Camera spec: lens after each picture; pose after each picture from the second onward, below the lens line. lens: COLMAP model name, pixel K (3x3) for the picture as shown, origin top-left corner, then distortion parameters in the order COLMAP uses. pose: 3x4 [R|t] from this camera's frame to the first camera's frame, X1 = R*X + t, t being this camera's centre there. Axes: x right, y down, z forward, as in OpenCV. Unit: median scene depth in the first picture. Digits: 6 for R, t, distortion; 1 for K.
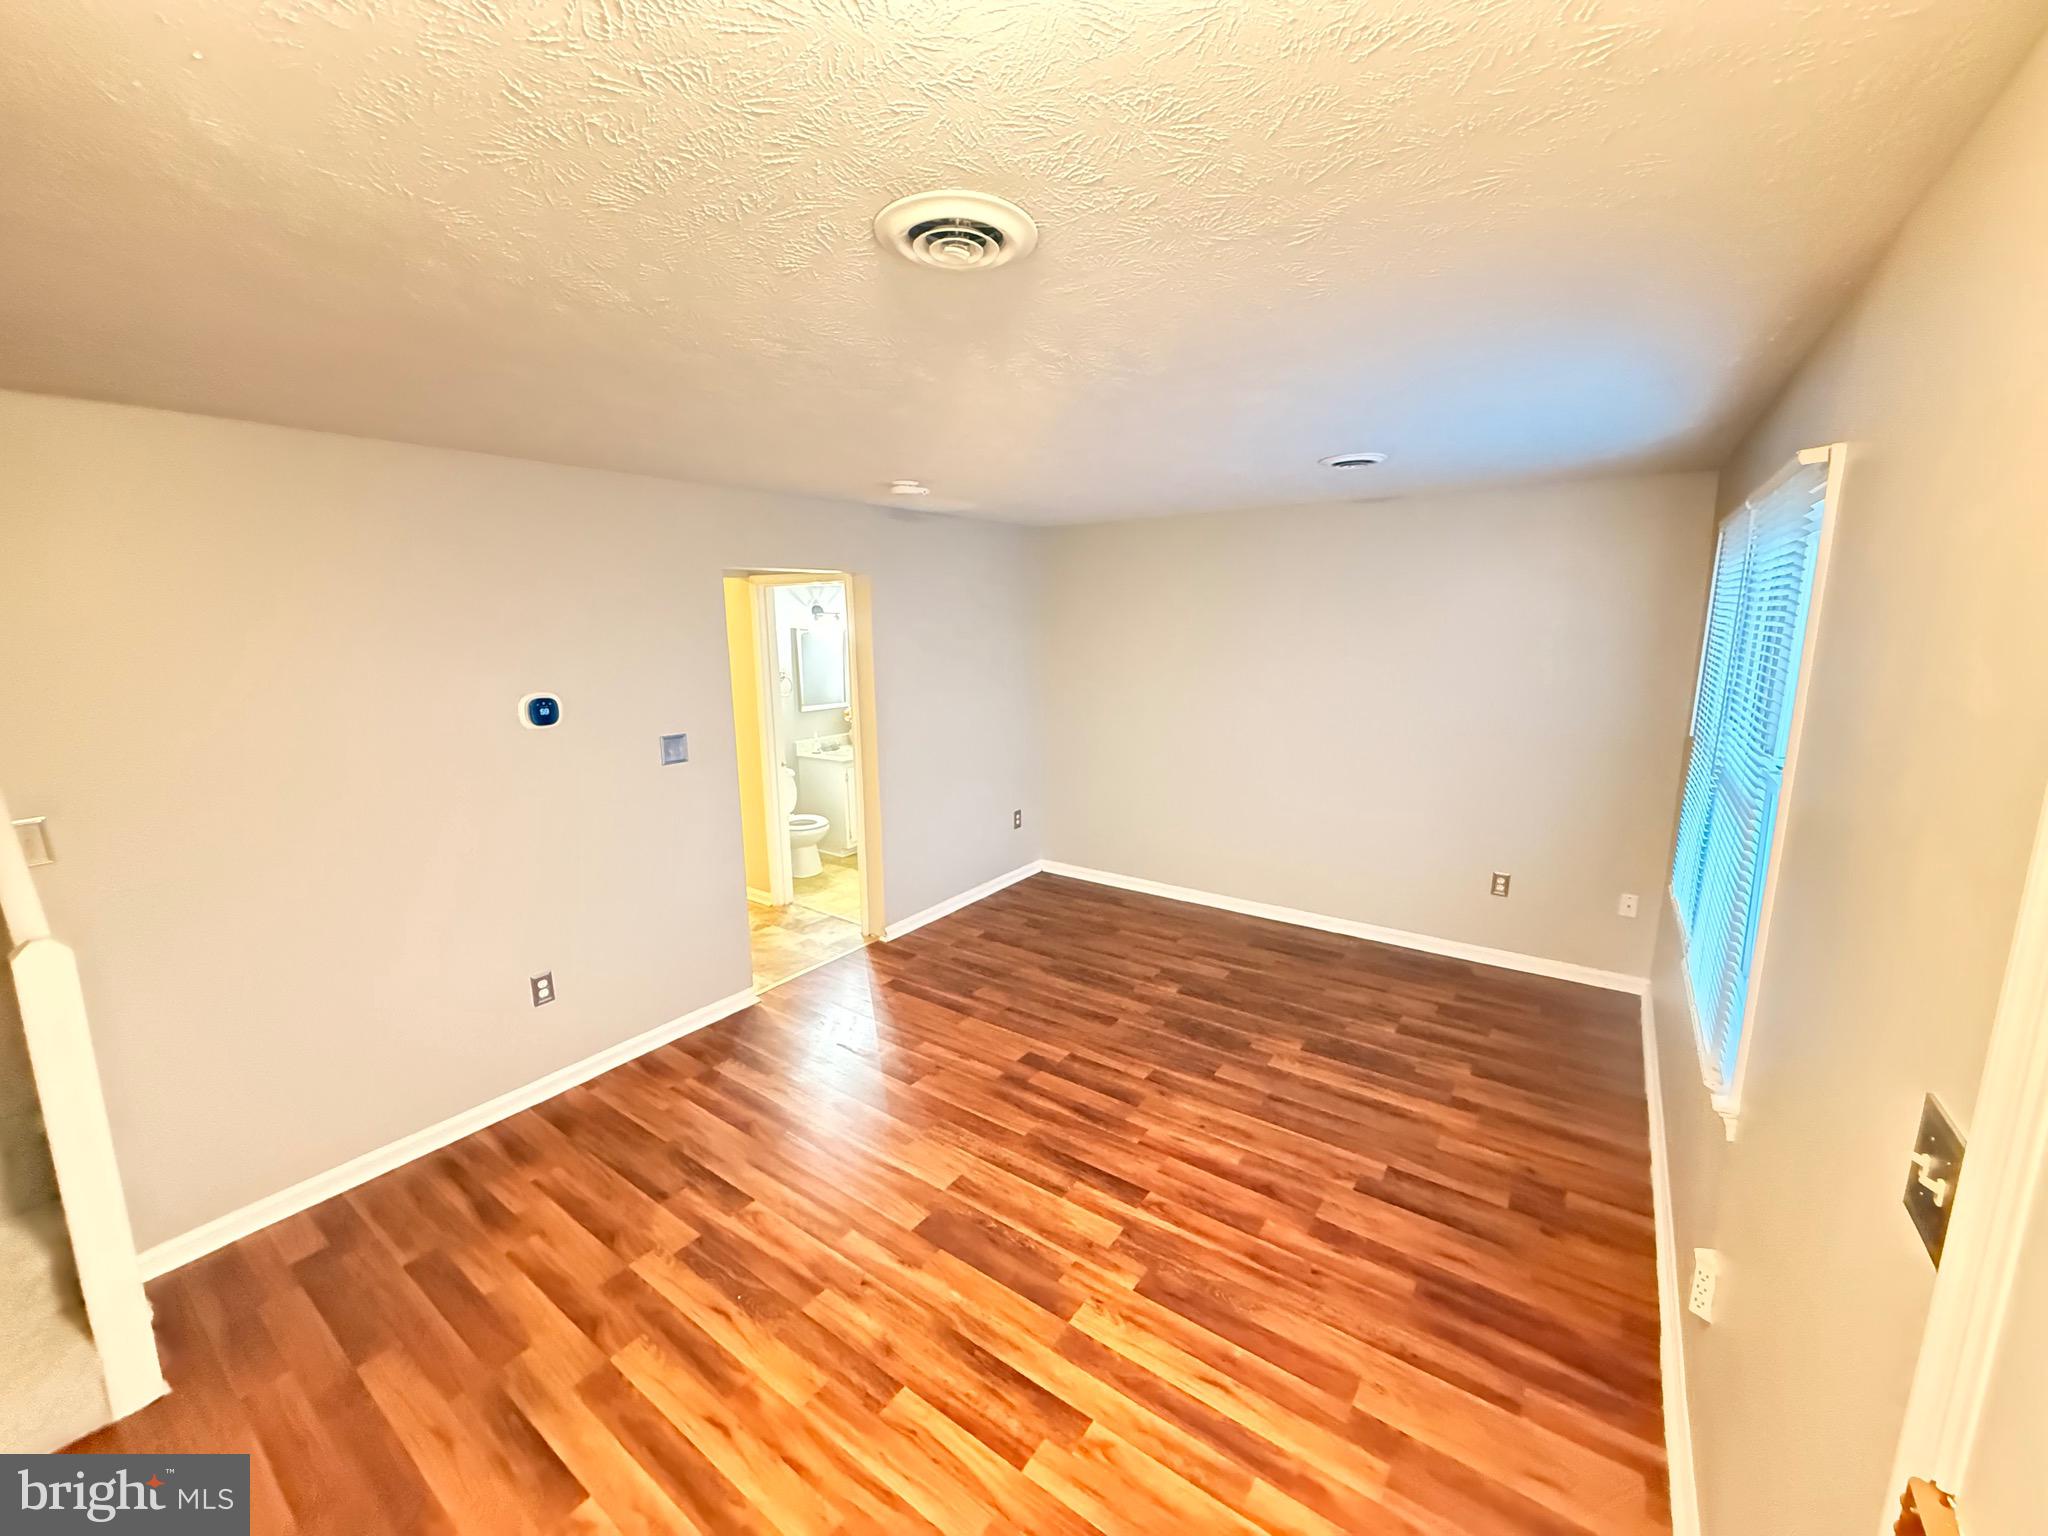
lens RADIAL K [[813.9, 0, 1028.1], [0, 813.9, 771.8], [0, 0, 1]] dist [0.000662, 0.000228]
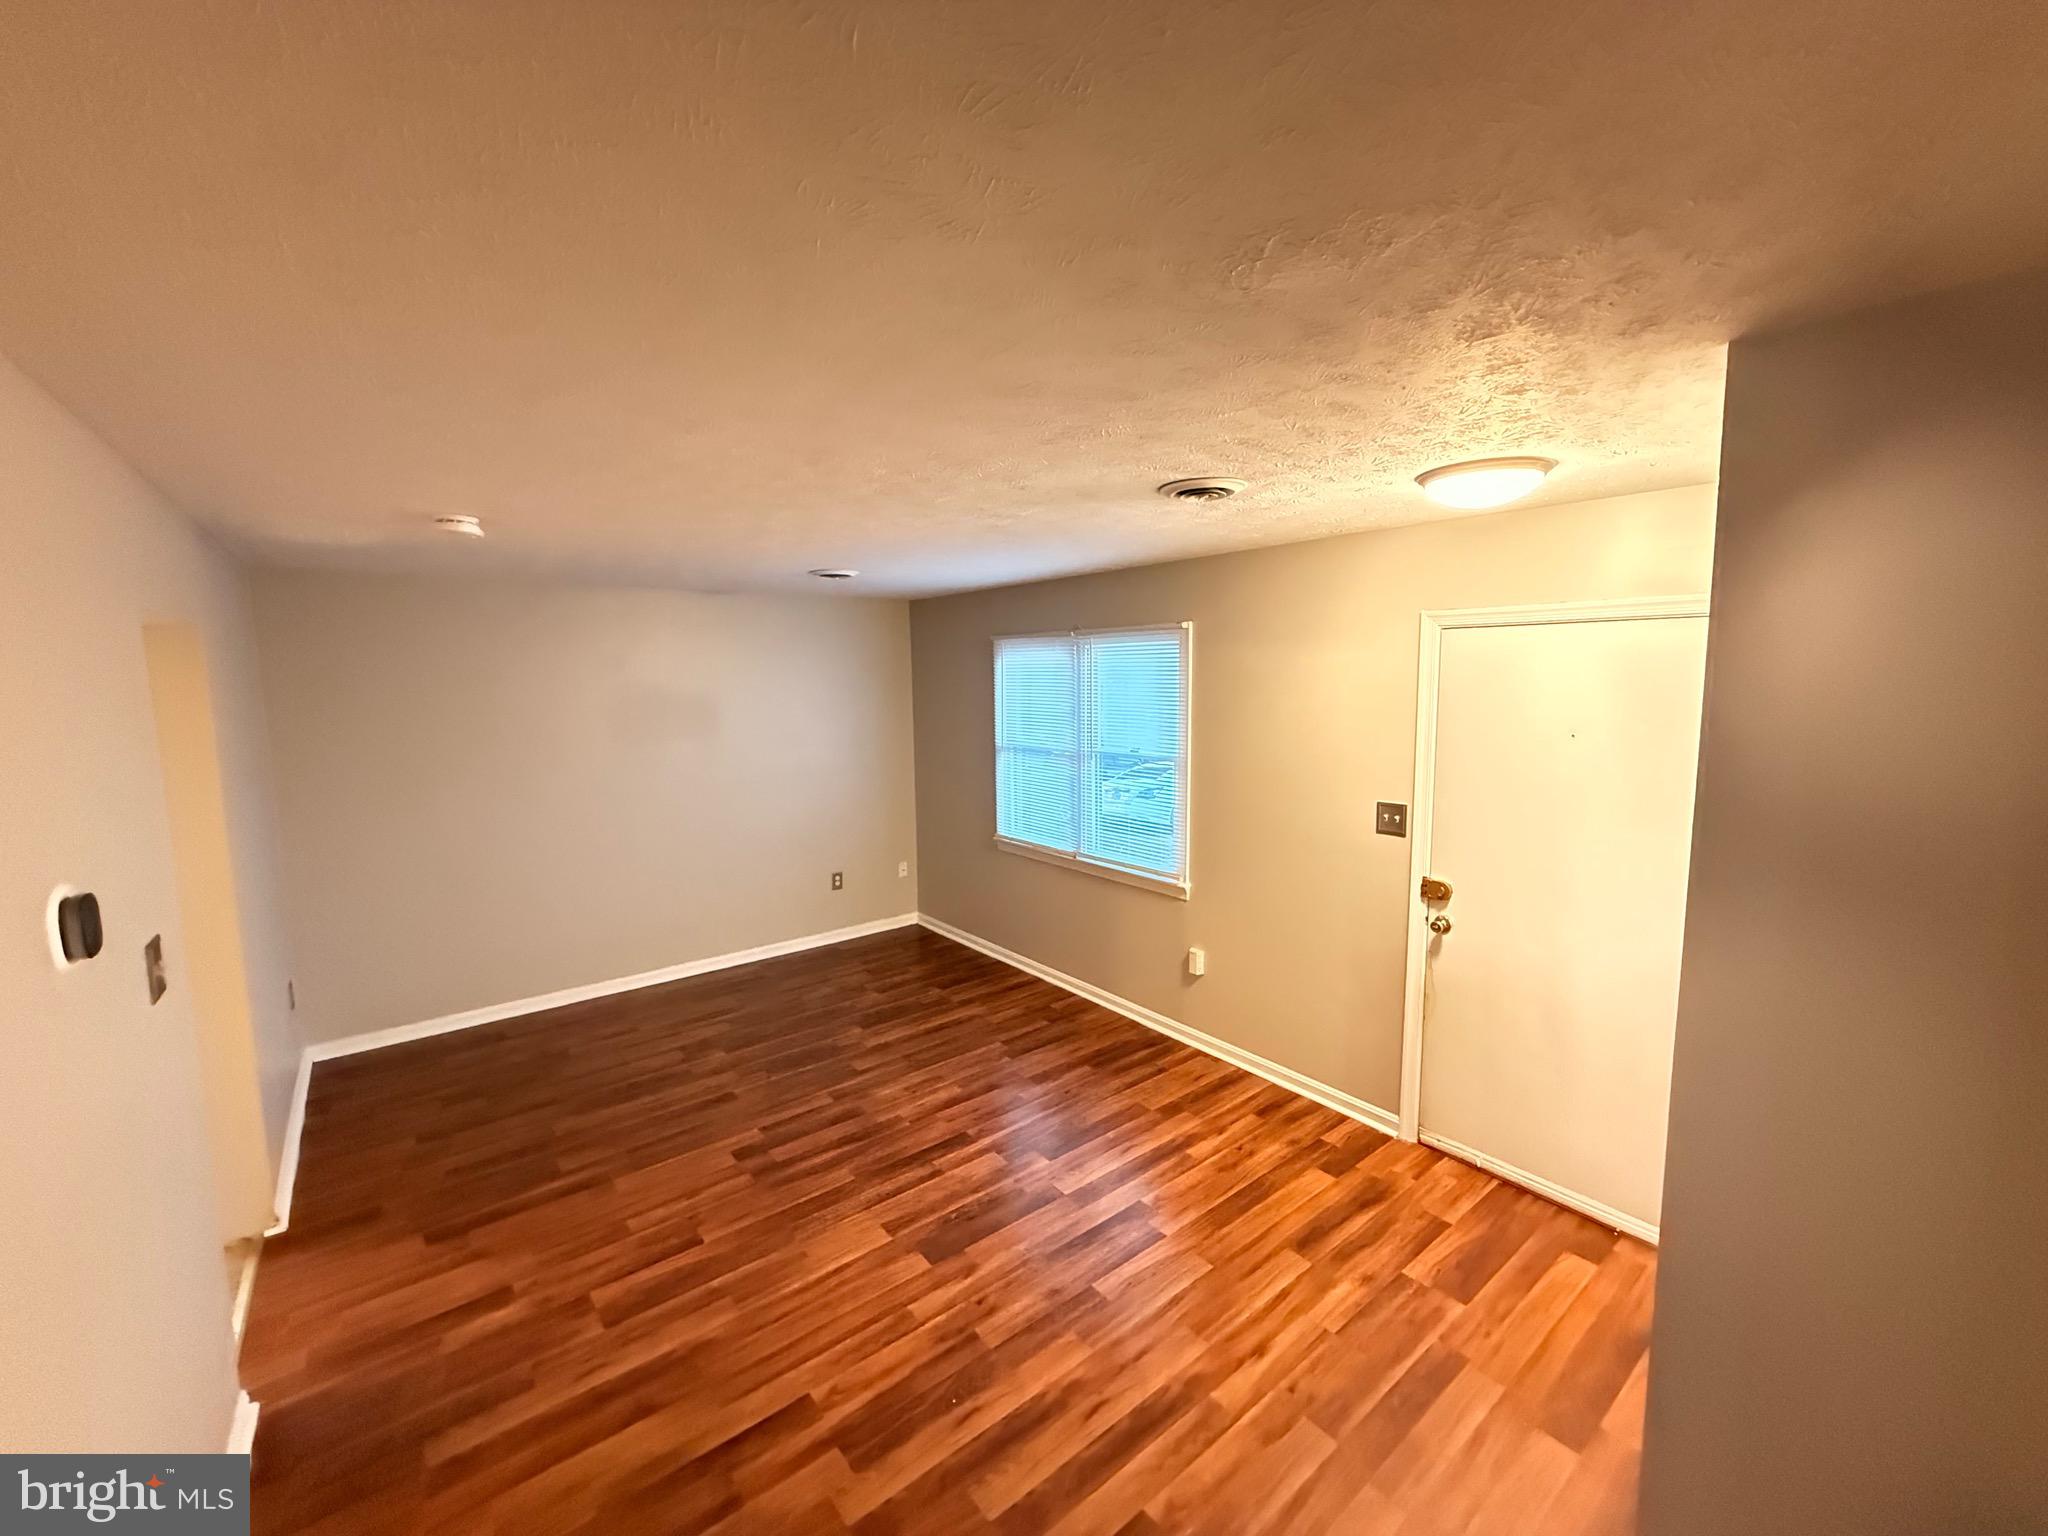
lens RADIAL K [[813.9, 0, 1015.5], [0, 813.9, 772.9], [0, 0, 1]] dist [0.000662, 0.000228]
pose [[0.282073, -0.110323, 0.953029, -0.957013], [0.190793, 0.979976, 0.056972, -0.092946], [-0.940230, 0.165761, 0.297474, 0.436862]]
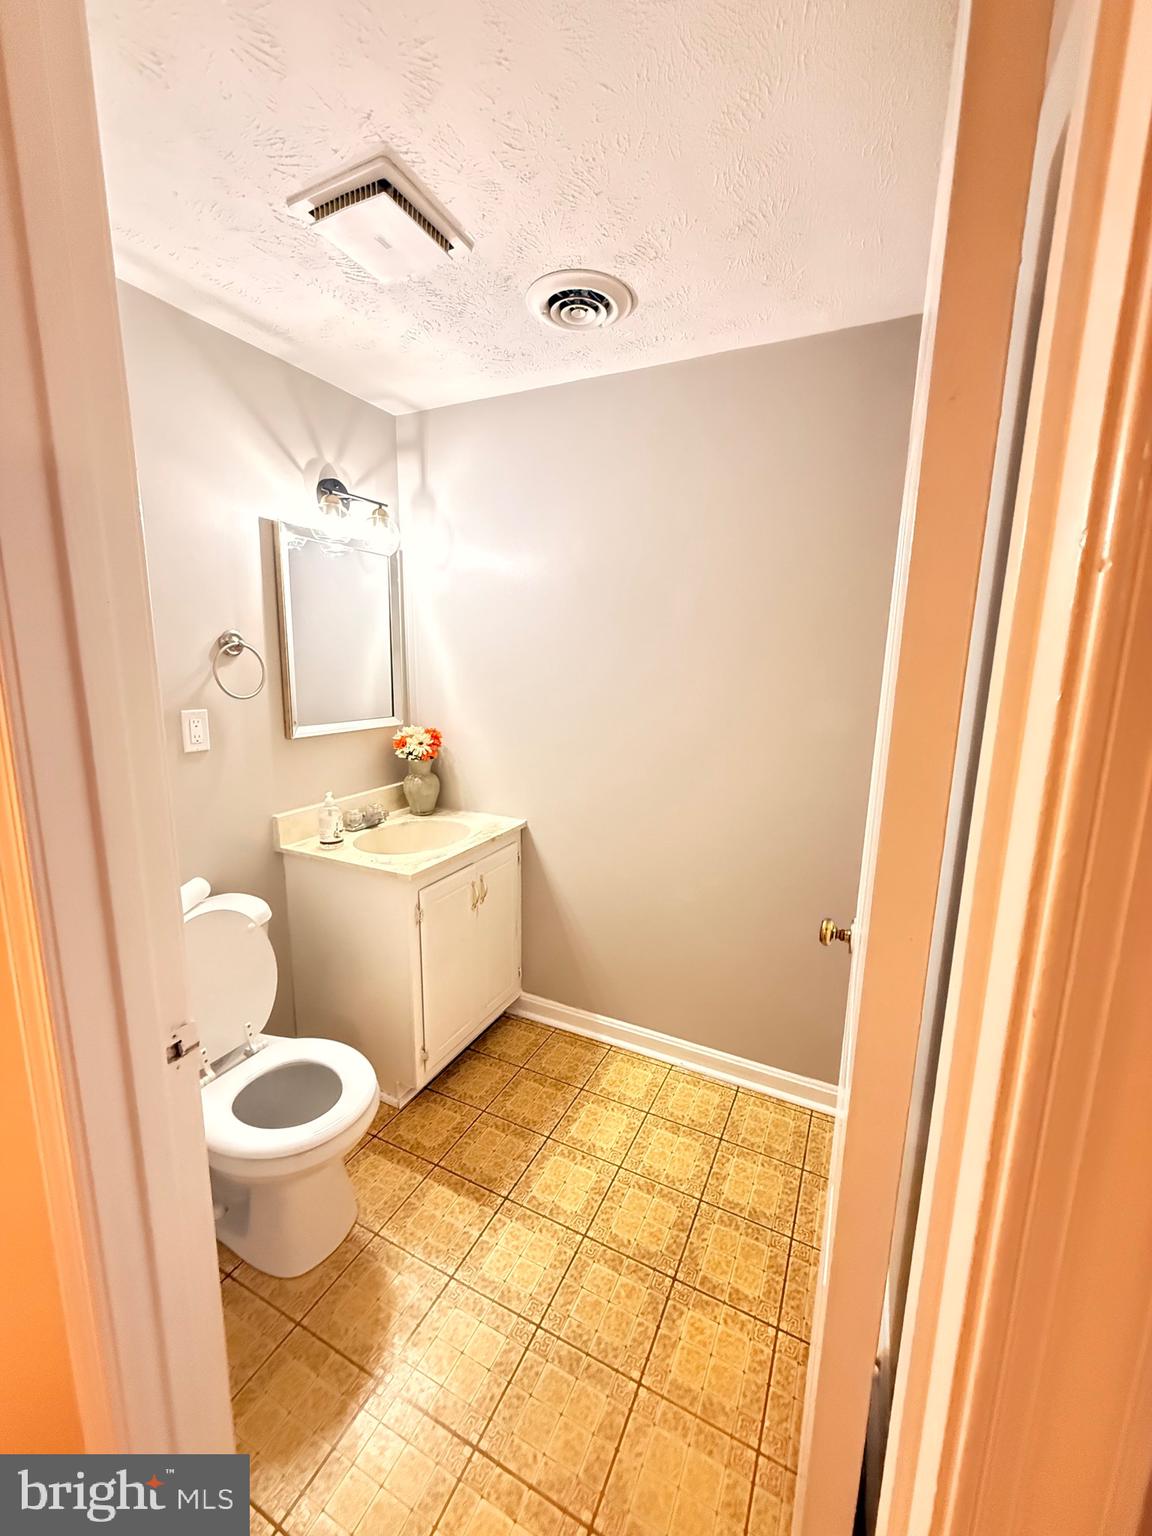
lens RADIAL K [[610.4, 0, 571.4], [0, 610.4, 769.9], [0, 0, 1]] dist [0.000662, 0.000228]
pose [[0.987915, 0.000558, 0.154993, -0.452853], [-0.001018, 0.999995, 0.002891, -0.141941], [-0.154991, -0.003014, 0.987911, 1.634744]]
